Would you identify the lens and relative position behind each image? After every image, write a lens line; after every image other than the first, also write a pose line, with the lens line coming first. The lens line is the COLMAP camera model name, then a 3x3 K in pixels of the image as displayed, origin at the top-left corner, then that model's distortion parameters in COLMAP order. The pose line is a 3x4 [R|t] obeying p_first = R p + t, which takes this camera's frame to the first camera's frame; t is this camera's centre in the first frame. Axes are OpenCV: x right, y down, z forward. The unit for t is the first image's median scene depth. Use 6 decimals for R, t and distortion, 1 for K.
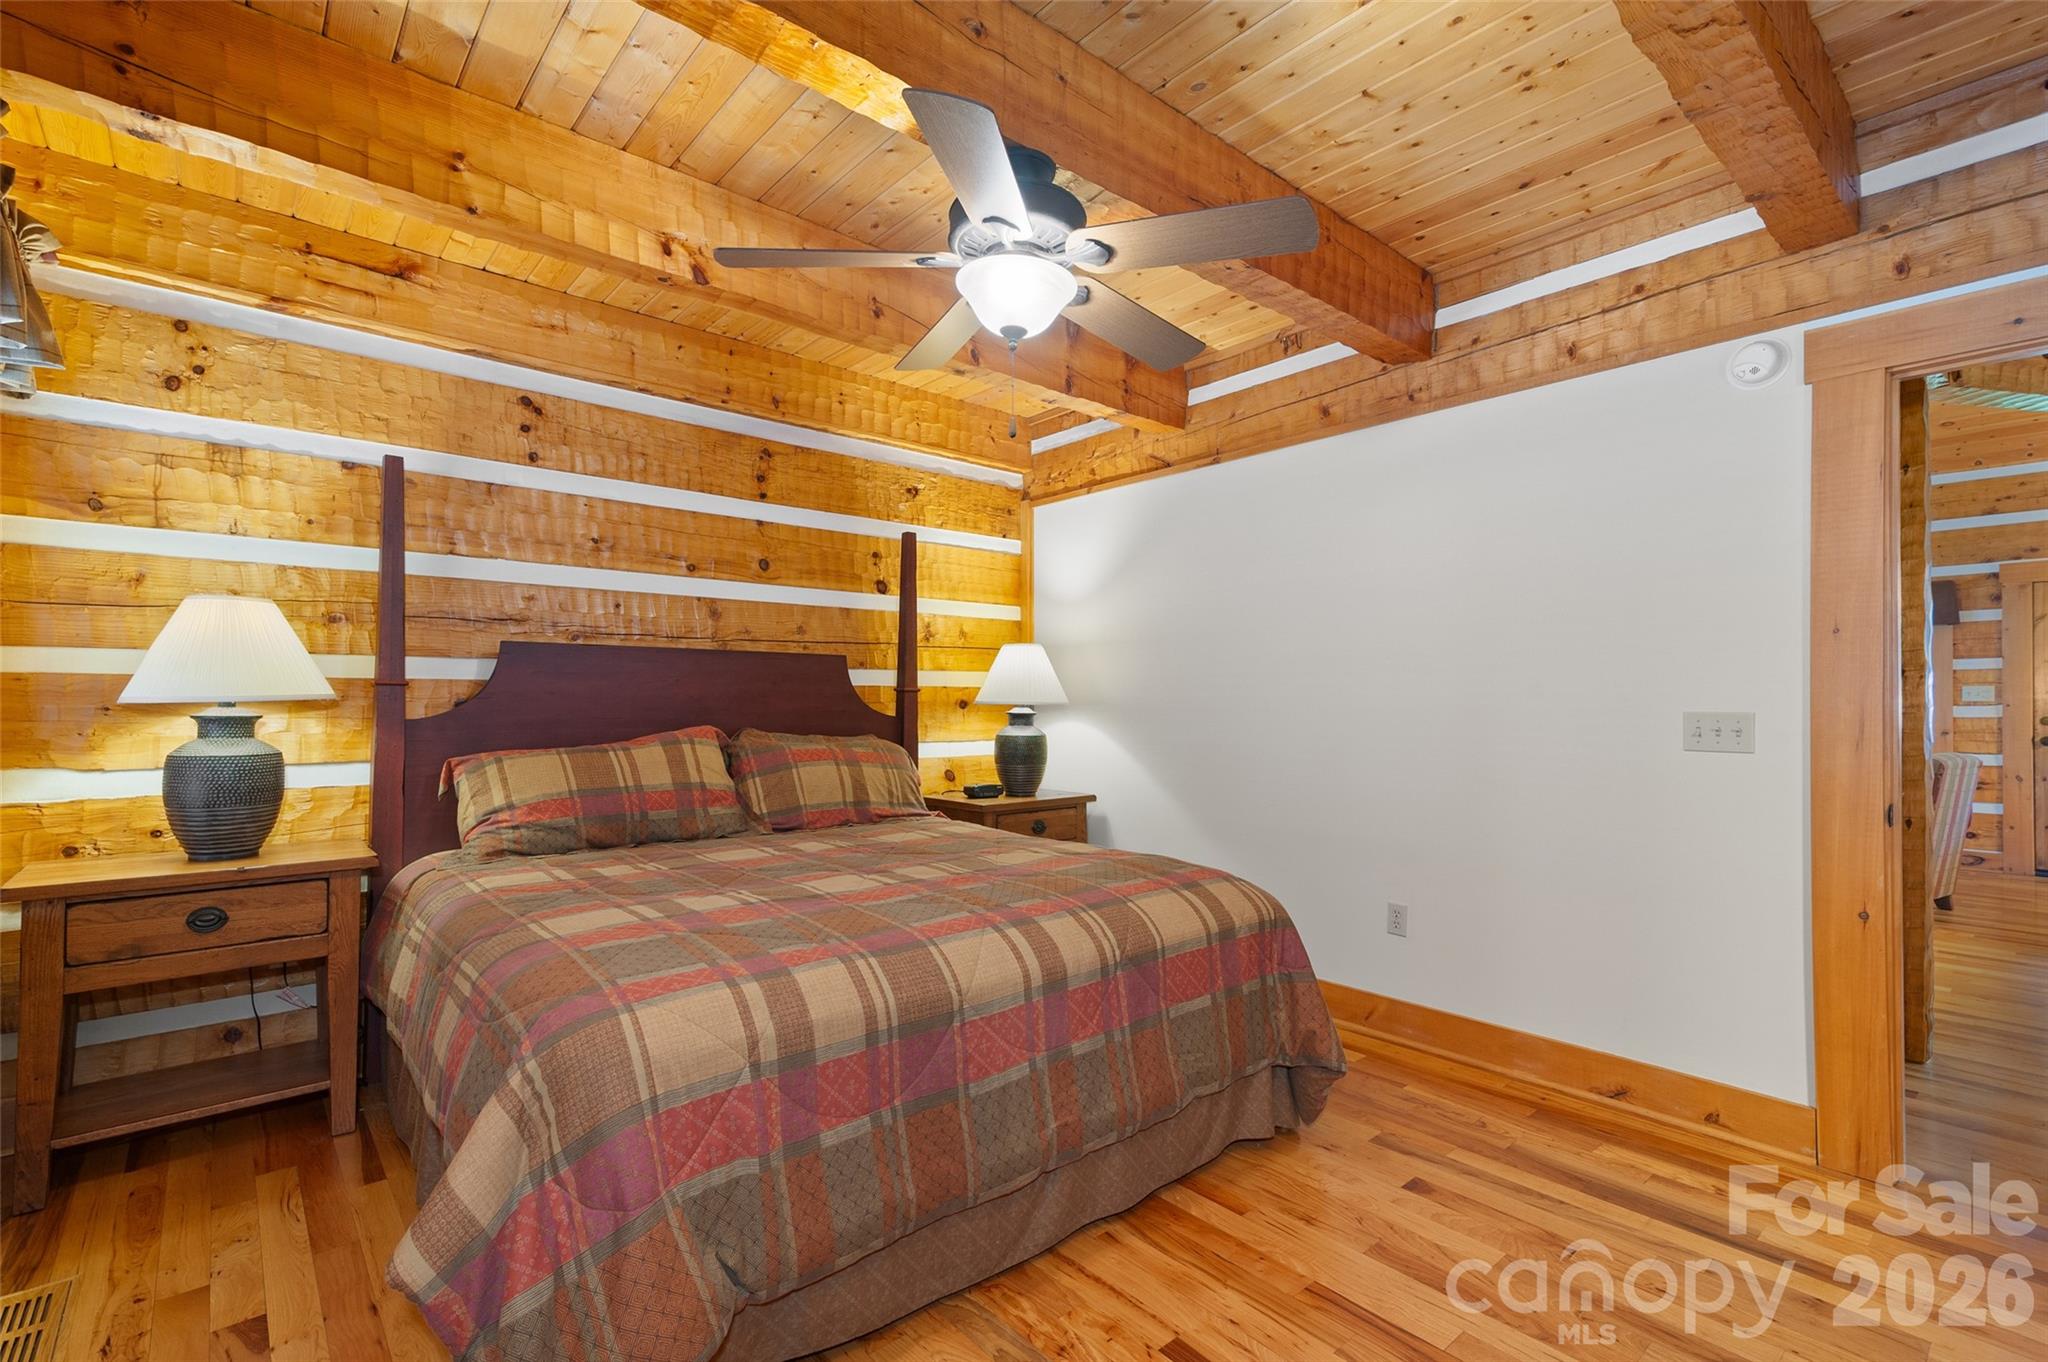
lens RADIAL K [[924.1, 0, 1021.2], [0, 924.1, 682.0], [0, 0, 1]] dist [0.013373, -0.000493]
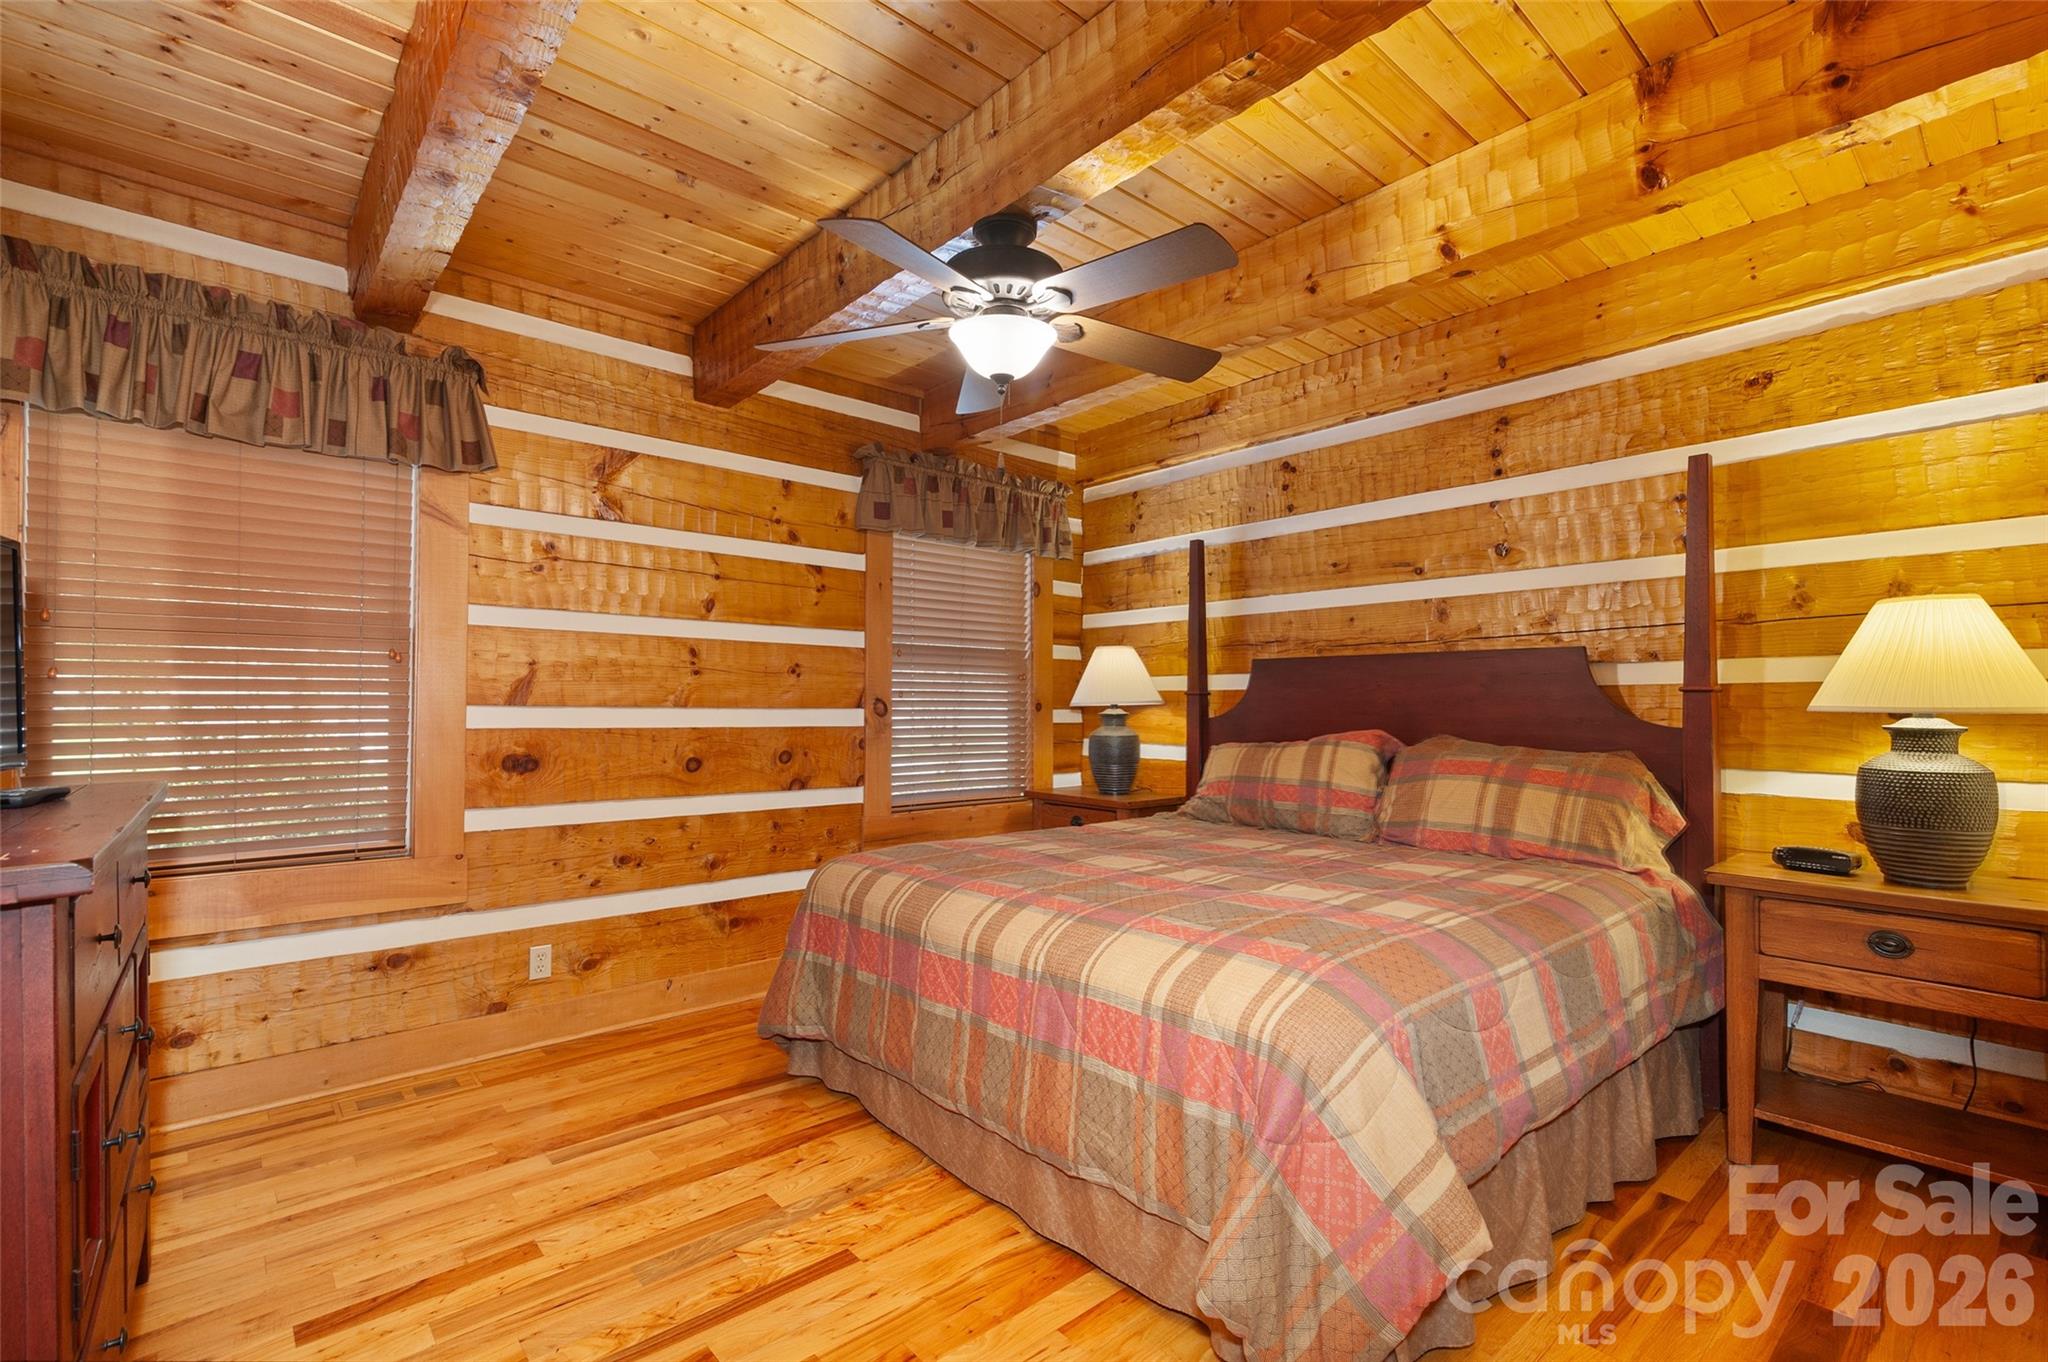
lens RADIAL K [[924.1, 0, 1023.8], [0, 924.1, 678.9], [0, 0, 1]] dist [0.013373, -0.000493]
pose [[0.001669, -0.030228, -0.999542, 0.683009], [0.019070, 0.999362, -0.030190, 0.015070], [0.999817, -0.019011, 0.002244, 0.621648]]
